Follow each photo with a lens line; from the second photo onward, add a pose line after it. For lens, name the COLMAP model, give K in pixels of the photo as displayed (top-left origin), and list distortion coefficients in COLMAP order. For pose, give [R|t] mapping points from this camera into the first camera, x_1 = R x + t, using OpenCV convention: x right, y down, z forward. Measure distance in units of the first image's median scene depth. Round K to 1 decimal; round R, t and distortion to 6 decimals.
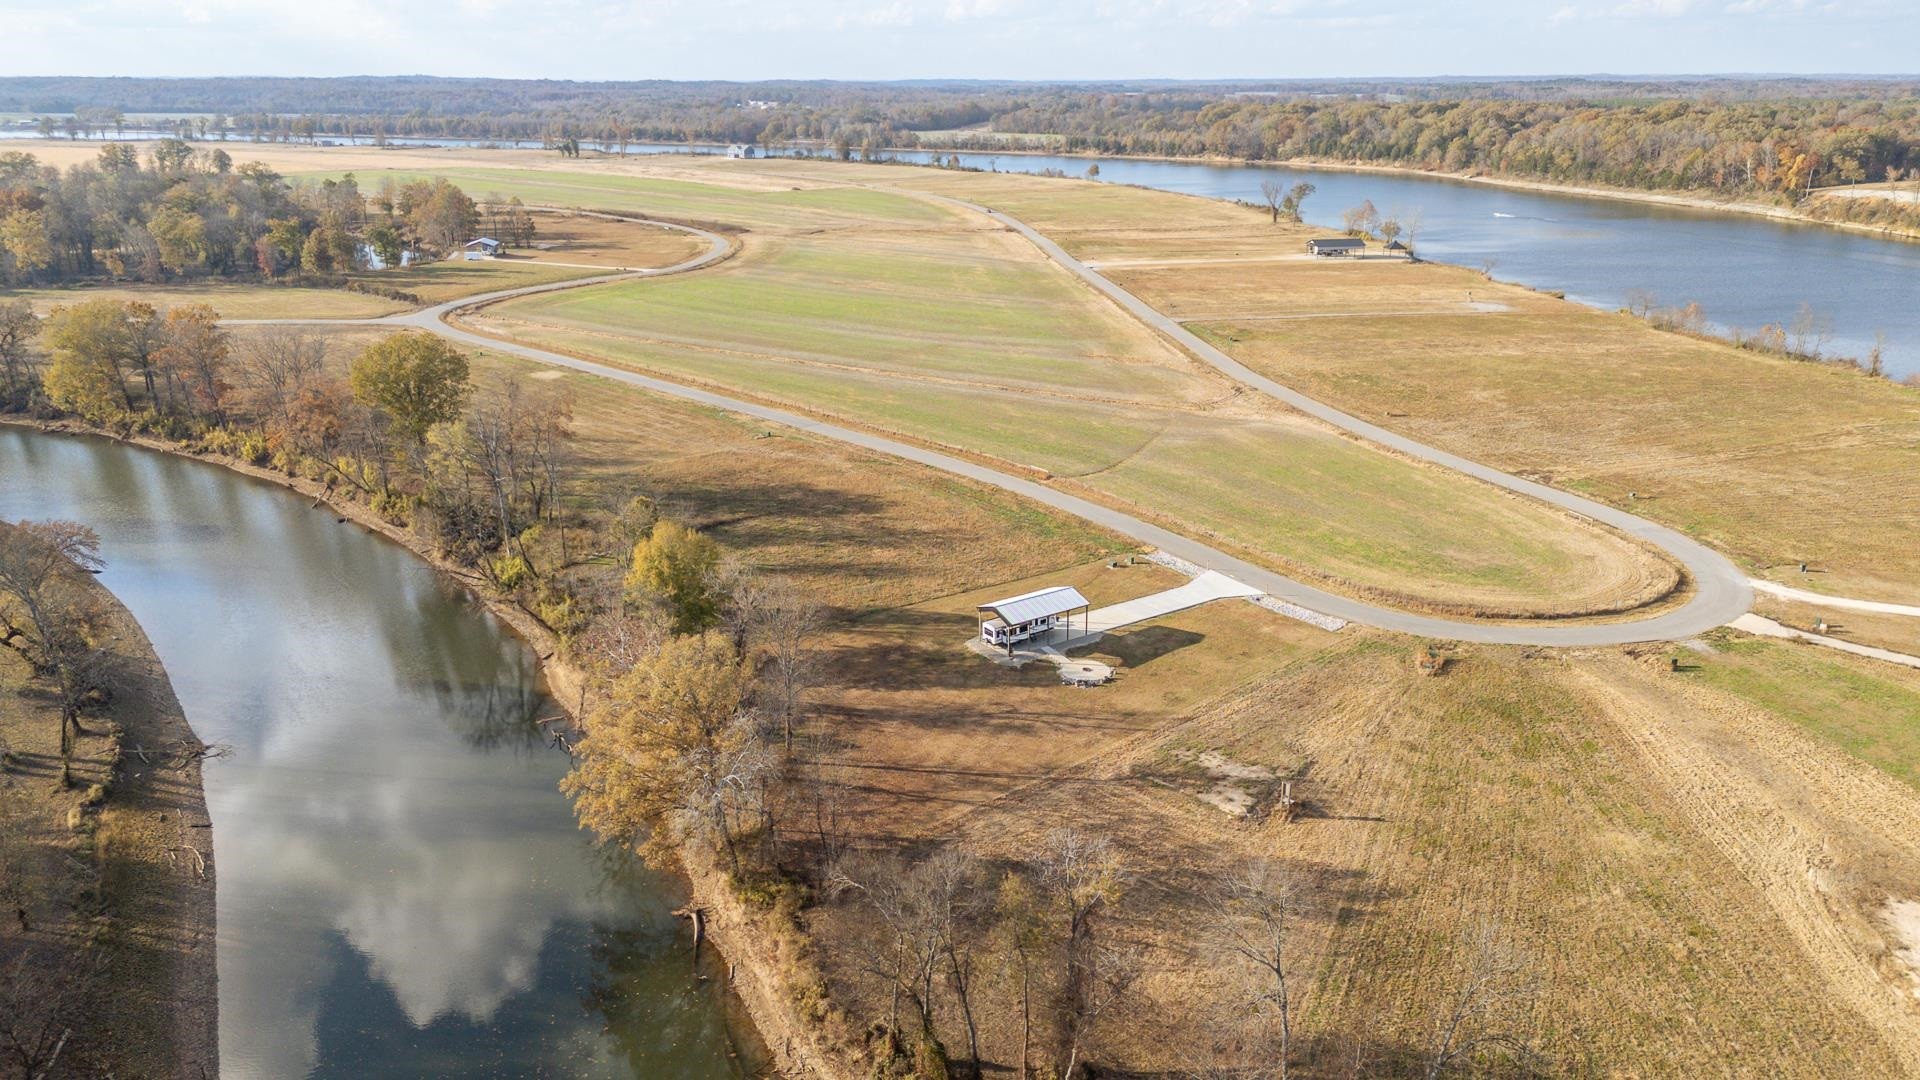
lens RADIAL K [[1409.1, 0, 965.1], [0, 1409.1, 541.4], [0, 0, 1]] dist [0.067136, -0.065827]
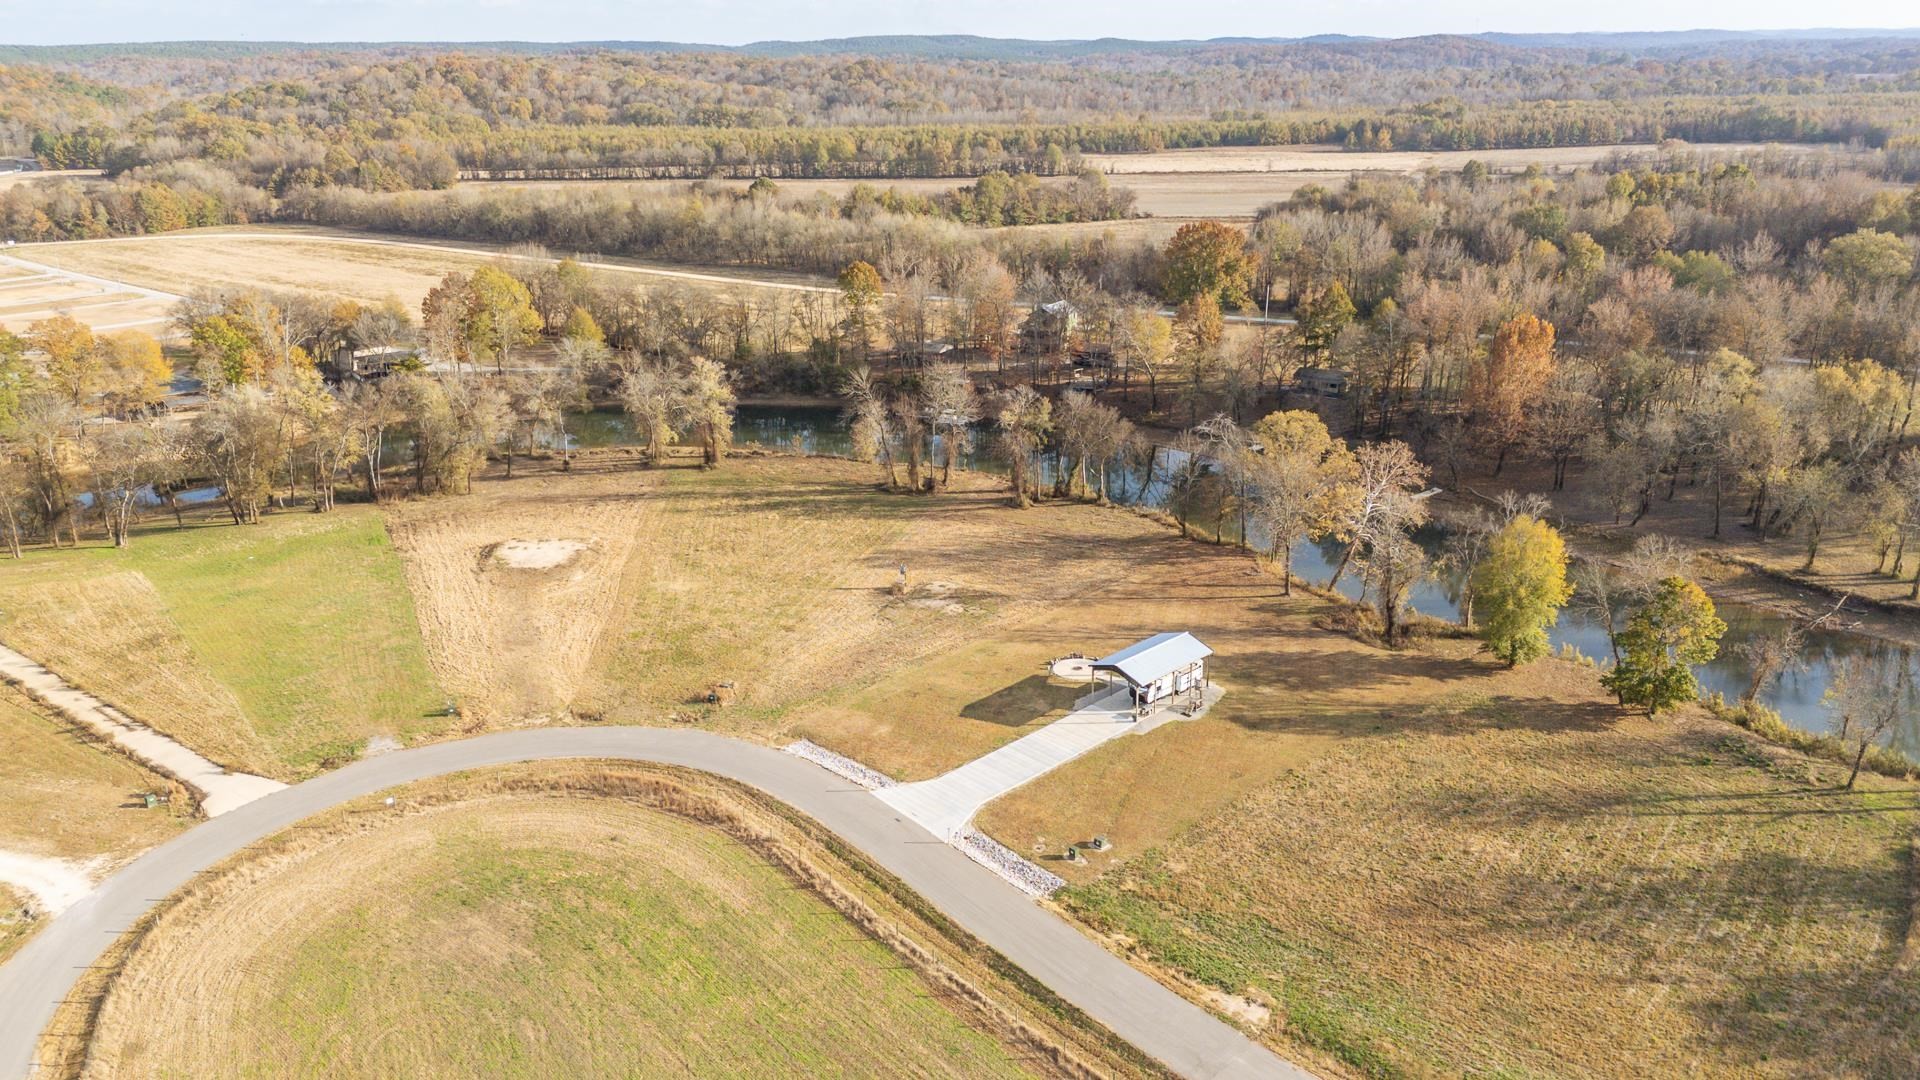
lens RADIAL K [[1409.1, 0, 963.2], [0, 1409.1, 542.3], [0, 0, 1]] dist [0.067136, -0.065827]
pose [[-0.987380, 0.068471, -0.142804, 0.077009], [-0.031412, 0.799121, 0.600349, -0.143532], [0.155224, 0.597259, -0.786885, 0.439899]]
